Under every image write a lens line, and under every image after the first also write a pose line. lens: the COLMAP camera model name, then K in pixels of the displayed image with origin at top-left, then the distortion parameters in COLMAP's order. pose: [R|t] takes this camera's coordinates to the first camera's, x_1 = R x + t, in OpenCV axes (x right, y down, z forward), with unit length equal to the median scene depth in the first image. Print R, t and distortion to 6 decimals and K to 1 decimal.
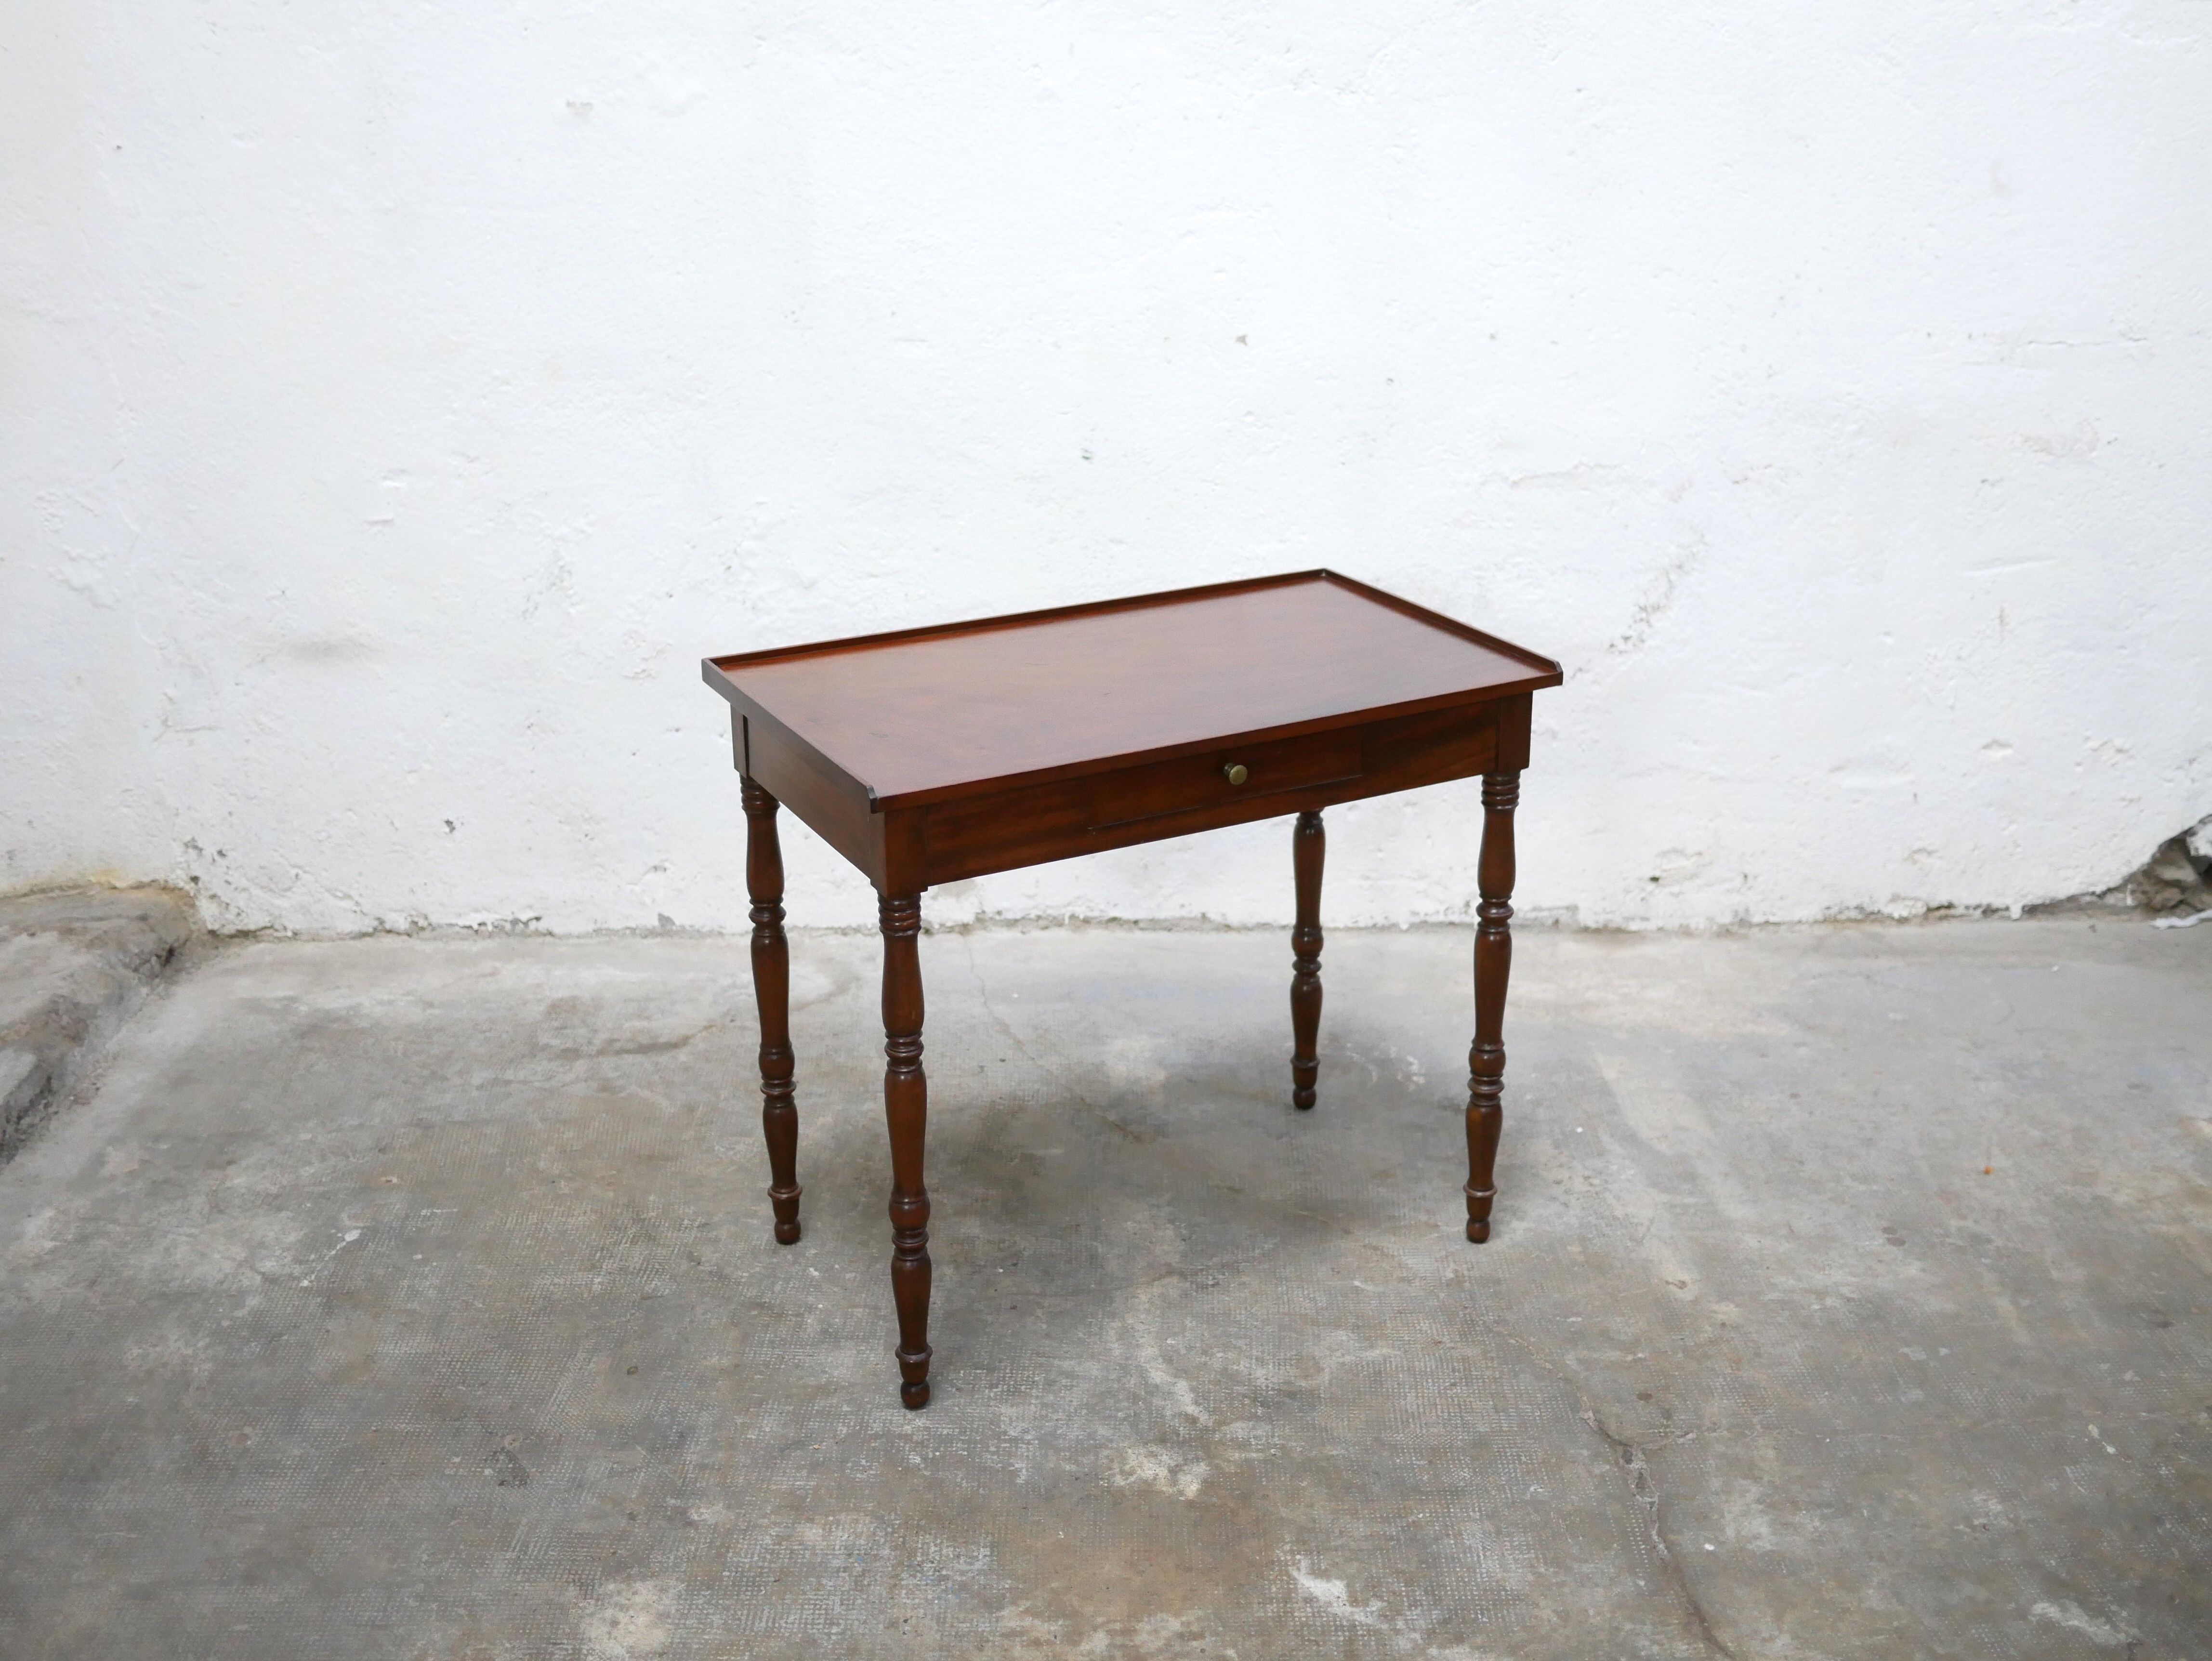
lens RADIAL K [[2509.7, 0, 1101.1], [0, 2509.7, 813.3], [0, 0, 1]] dist [-0.006163, 0.000000]
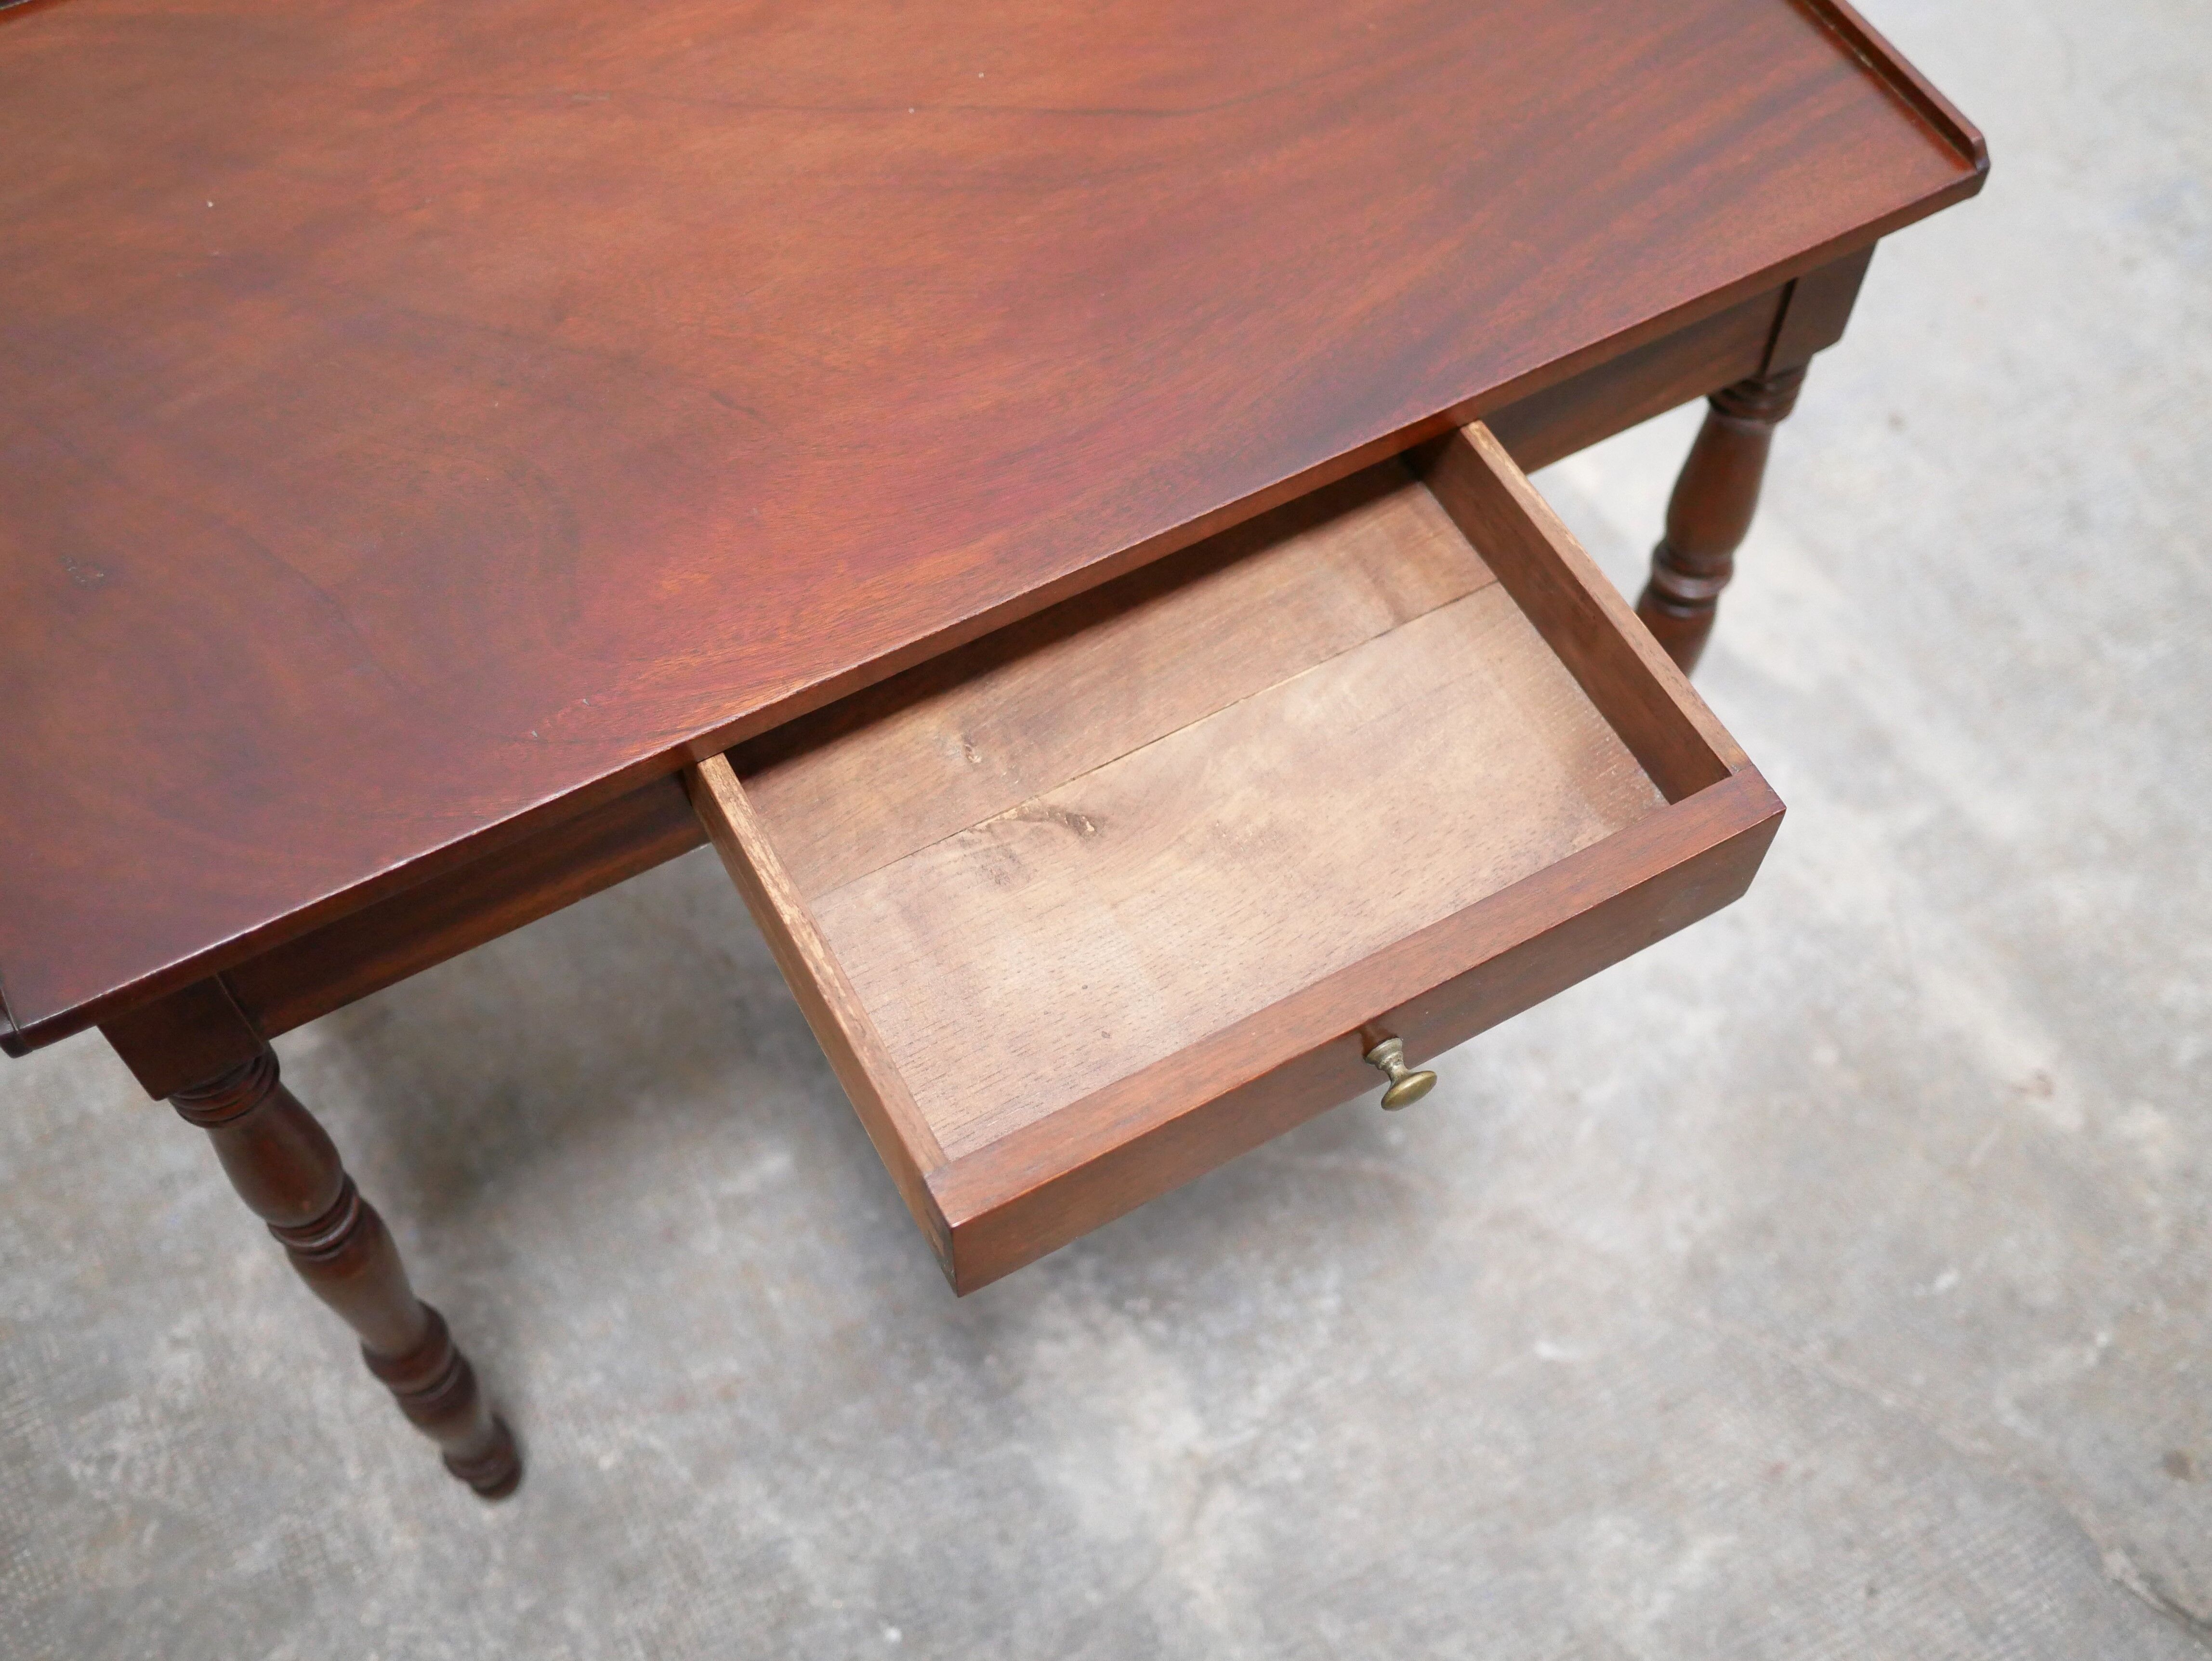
lens RADIAL K [[2509.7, 0, 1093.6], [0, 2509.7, 794.2], [0, 0, 1]] dist [-0.006163, 0.000000]
pose [[0.879484, -0.400400, 0.257269, -0.057722], [0.155876, 0.753084, 0.639192, -0.210711], [-0.449678, -0.522058, 0.724738, 0.635193]]
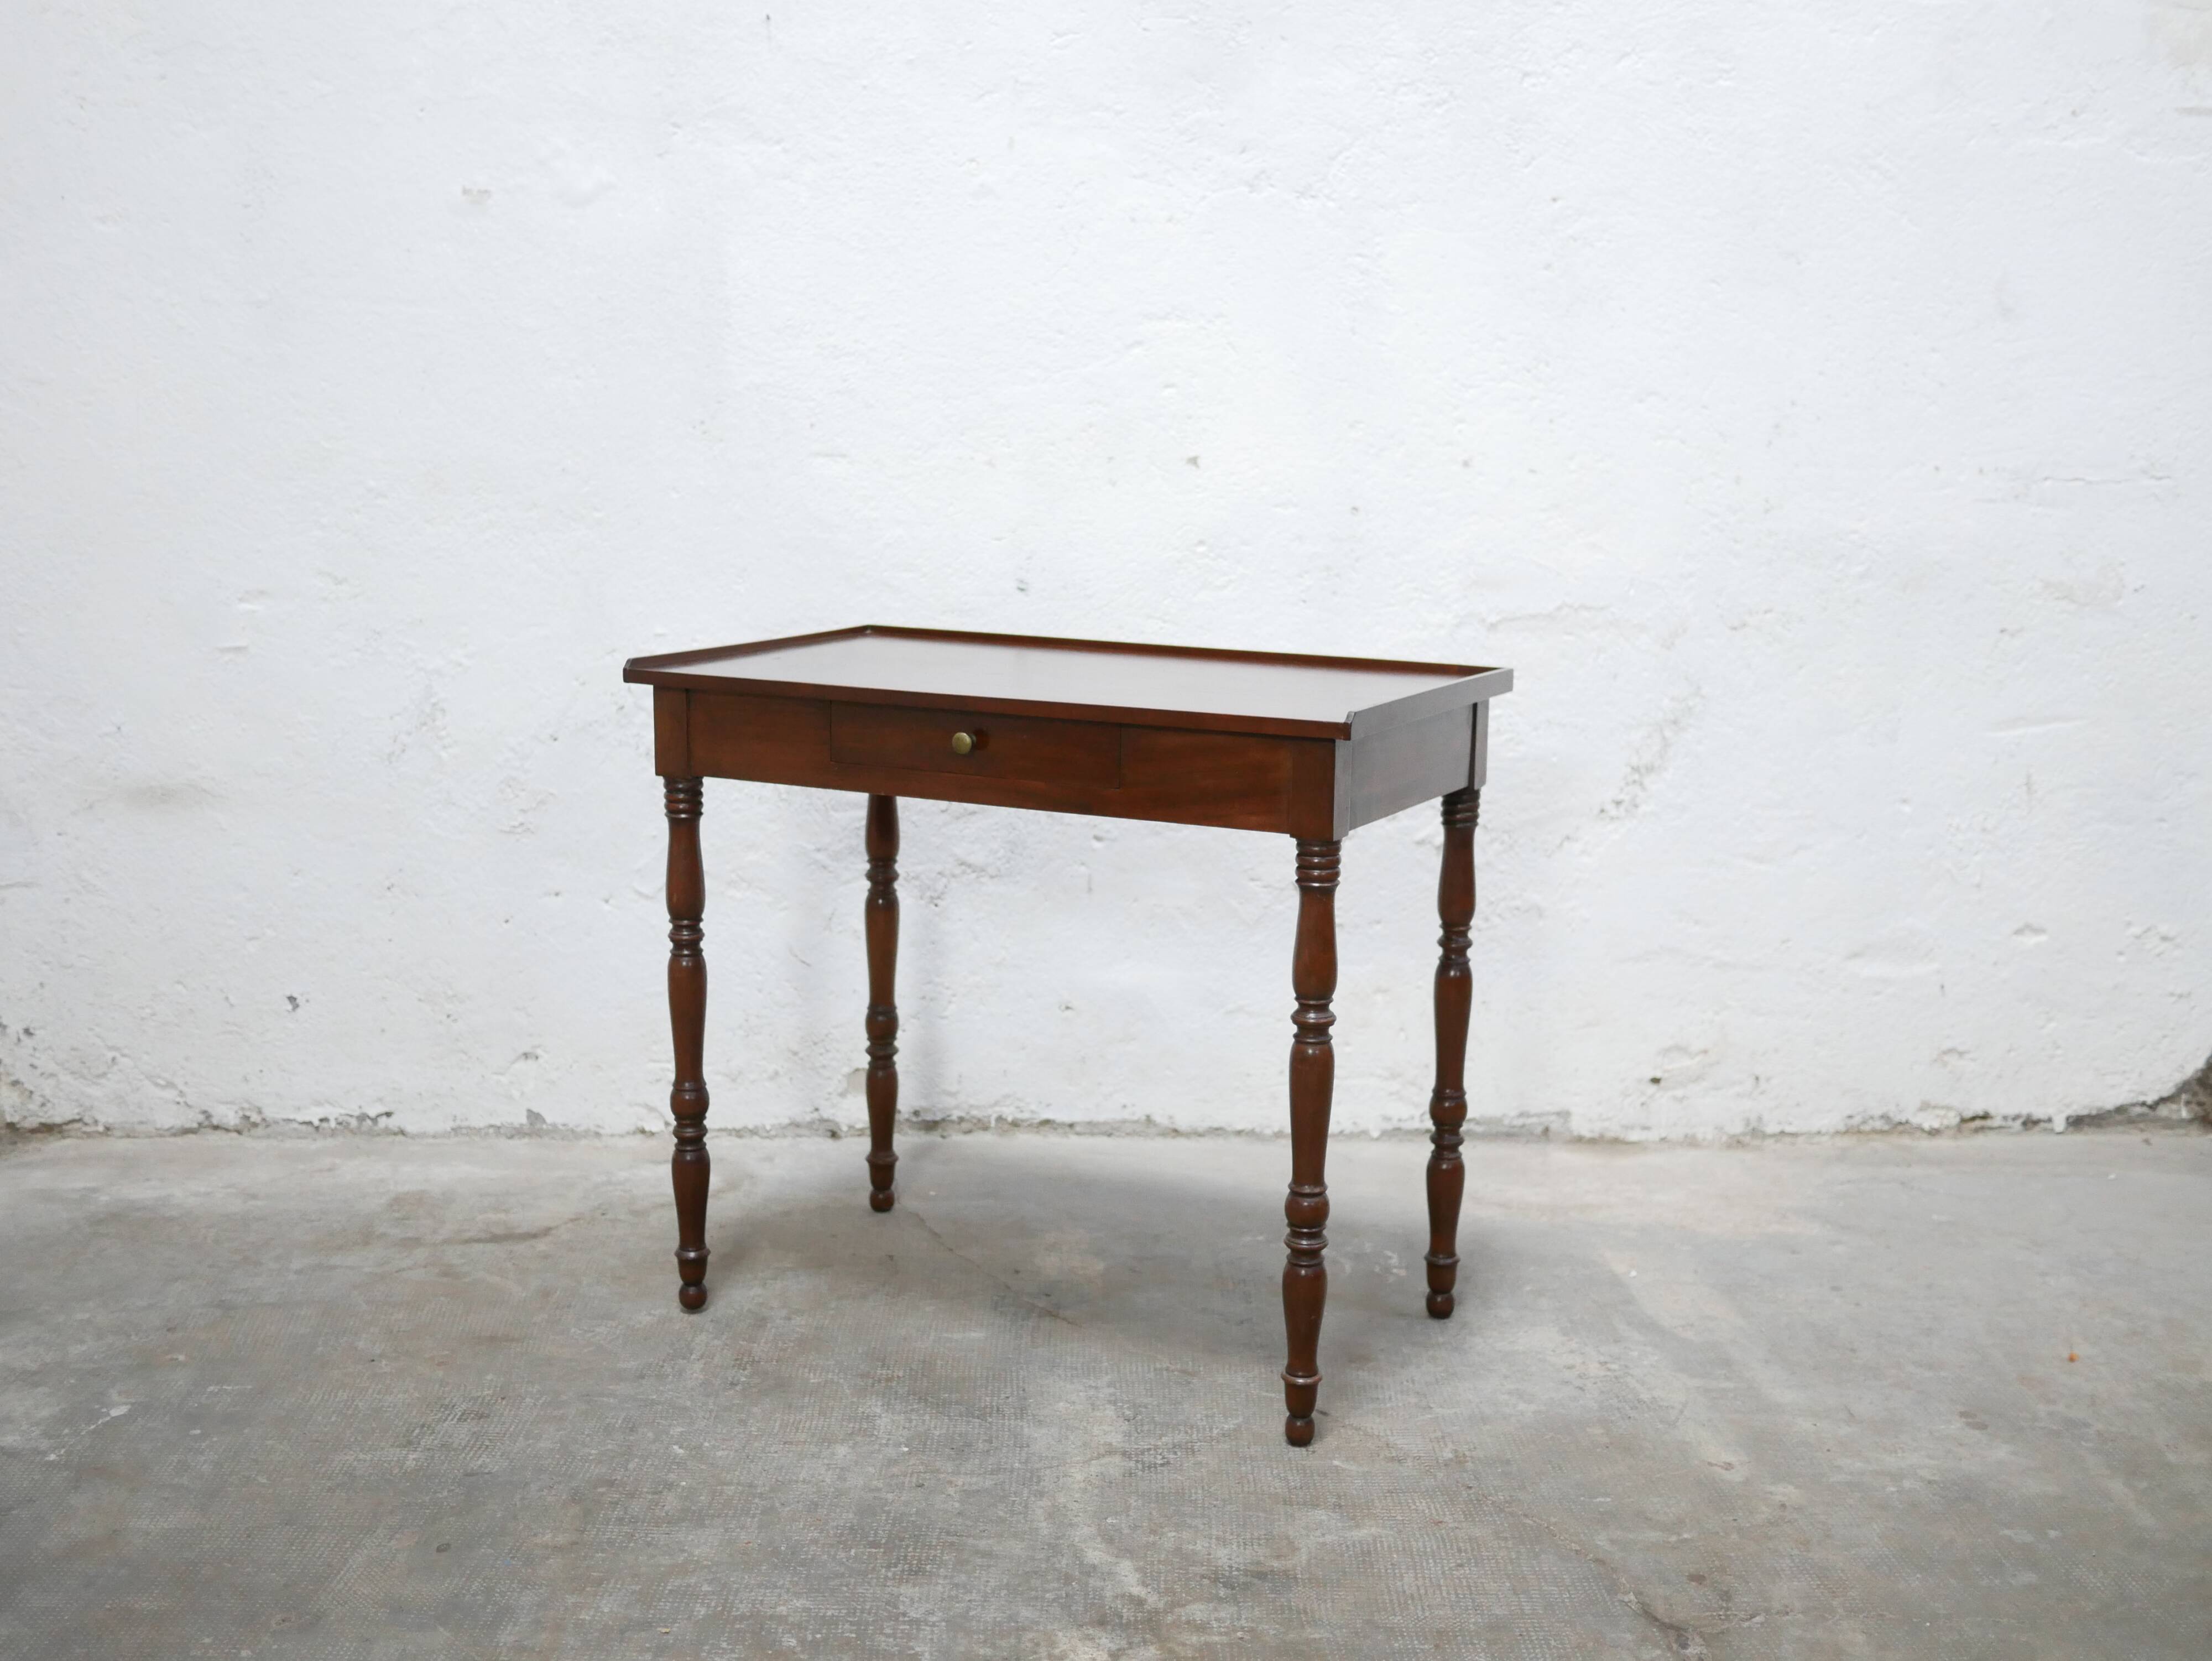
lens RADIAL K [[2505.5, 0, 1098.4], [0, 2505.5, 825.0], [0, 0, 1]] dist [-0.006223, 0.000000]
pose [[0.999648, 0.011448, 0.023923, 0.001214], [-0.006955, 0.983628, -0.180075, 0.113153], [-0.025593, 0.179845, 0.983362, 0.133937]]
